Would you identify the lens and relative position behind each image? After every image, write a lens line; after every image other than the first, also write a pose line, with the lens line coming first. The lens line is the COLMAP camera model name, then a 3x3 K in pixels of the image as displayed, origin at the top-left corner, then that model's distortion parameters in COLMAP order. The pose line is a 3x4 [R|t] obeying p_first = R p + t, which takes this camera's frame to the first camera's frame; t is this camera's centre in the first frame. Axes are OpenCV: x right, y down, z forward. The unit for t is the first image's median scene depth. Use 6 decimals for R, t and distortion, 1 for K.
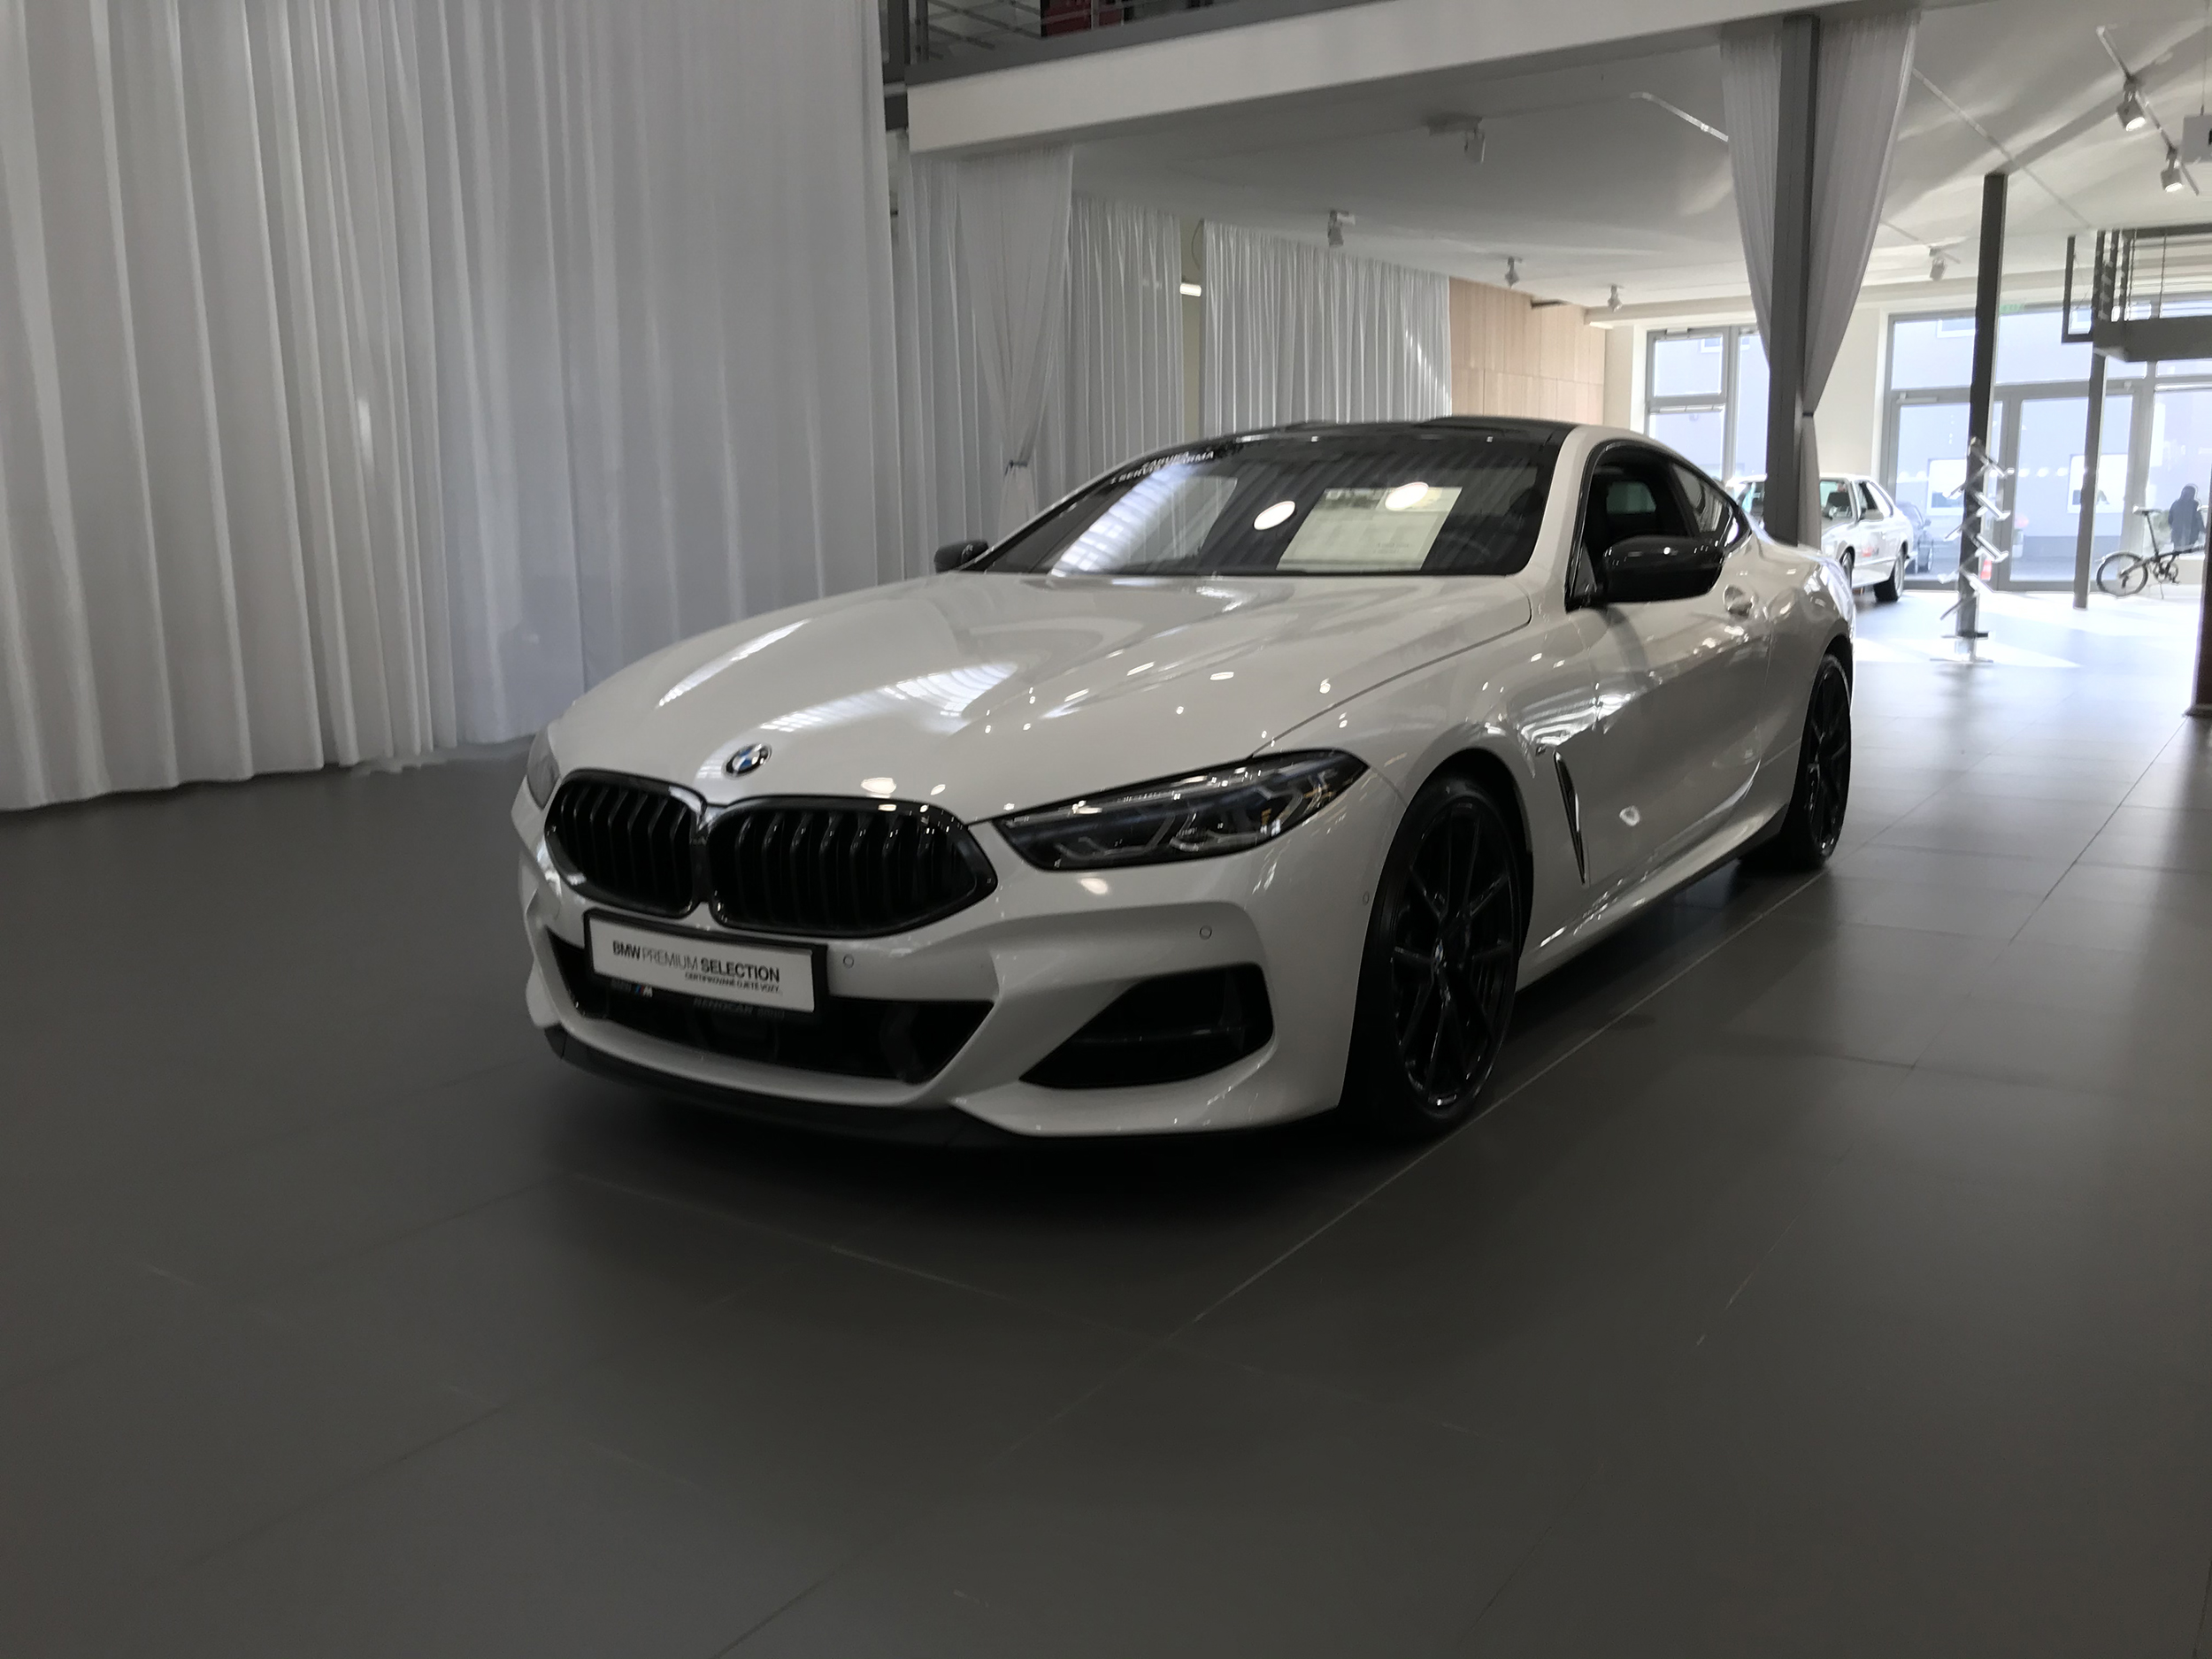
lens RADIAL K [[1817.6, 0, 1108.1], [0, 1817.6, 828.6], [0, 0, 1]] dist [-0.003654, -0.001733]
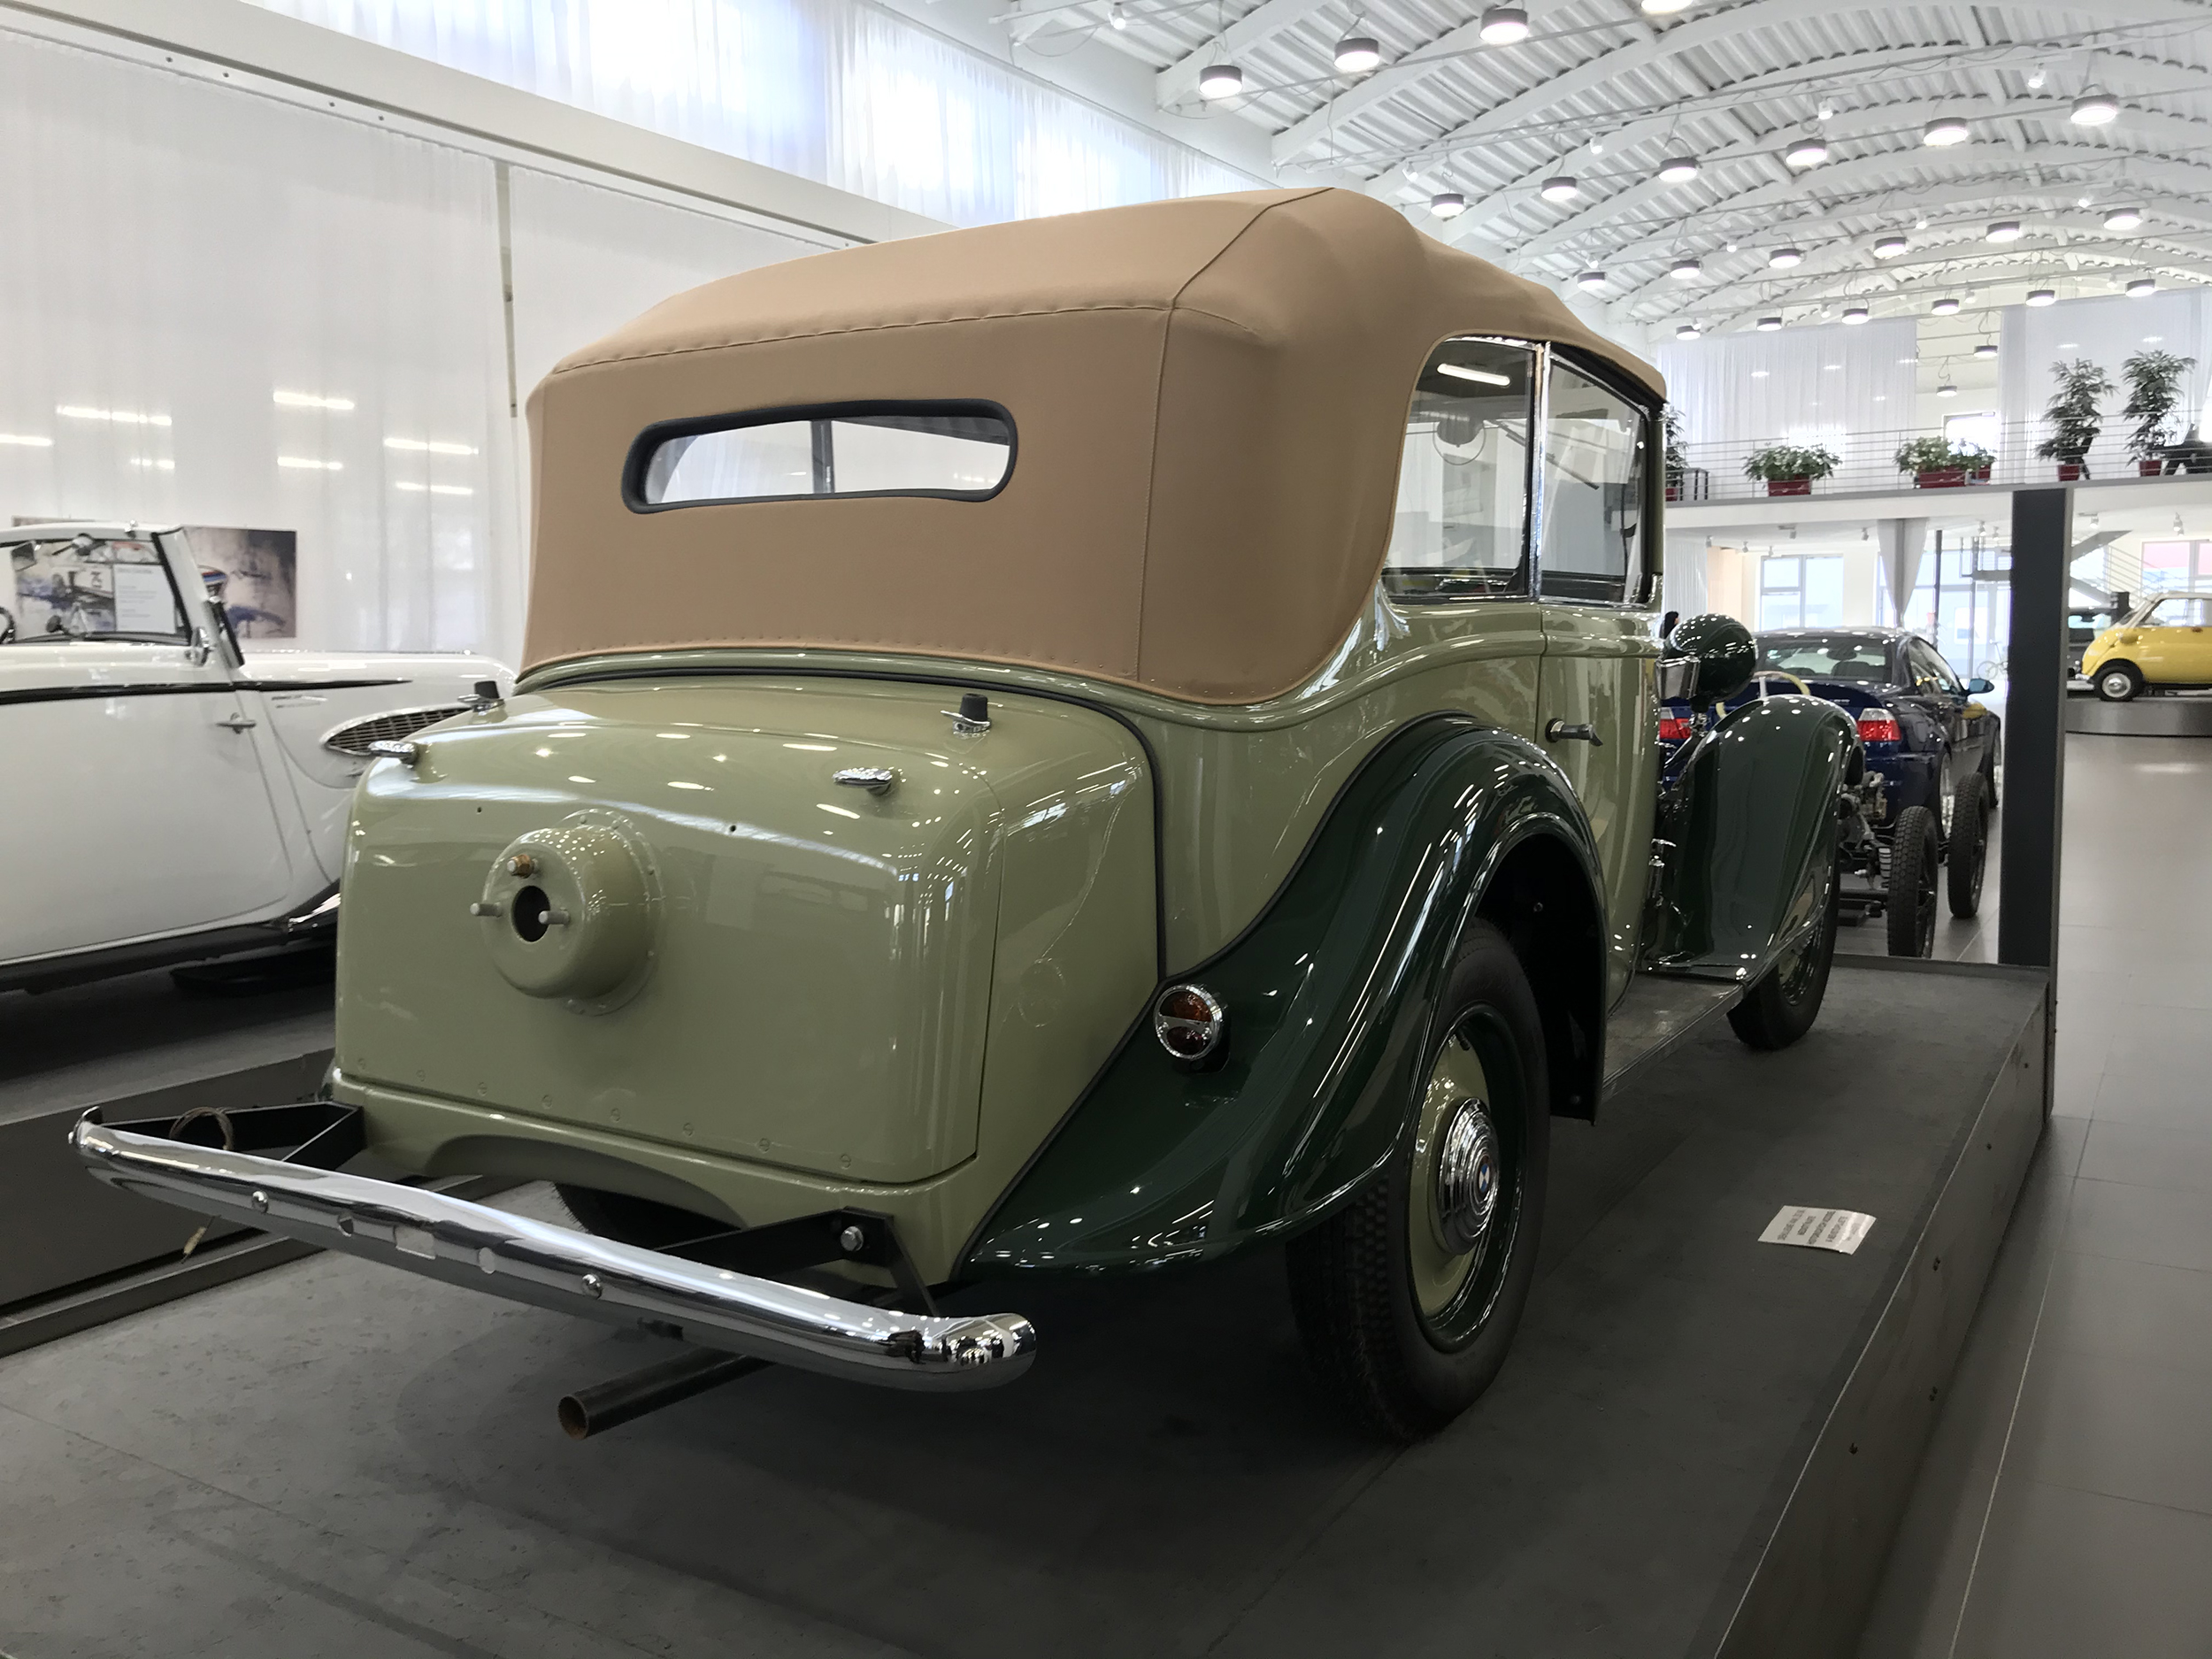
lens RADIAL K [[1817.6, 0, 1104.3], [0, 1817.6, 828.9], [0, 0, 1]] dist [-0.003654, -0.001733]
pose [[0.998956, 0.002988, 0.045585, -0.735864], [0.000241, 0.997500, -0.070661, 0.247107], [-0.045682, 0.070598, 0.996458, -1.360995]]
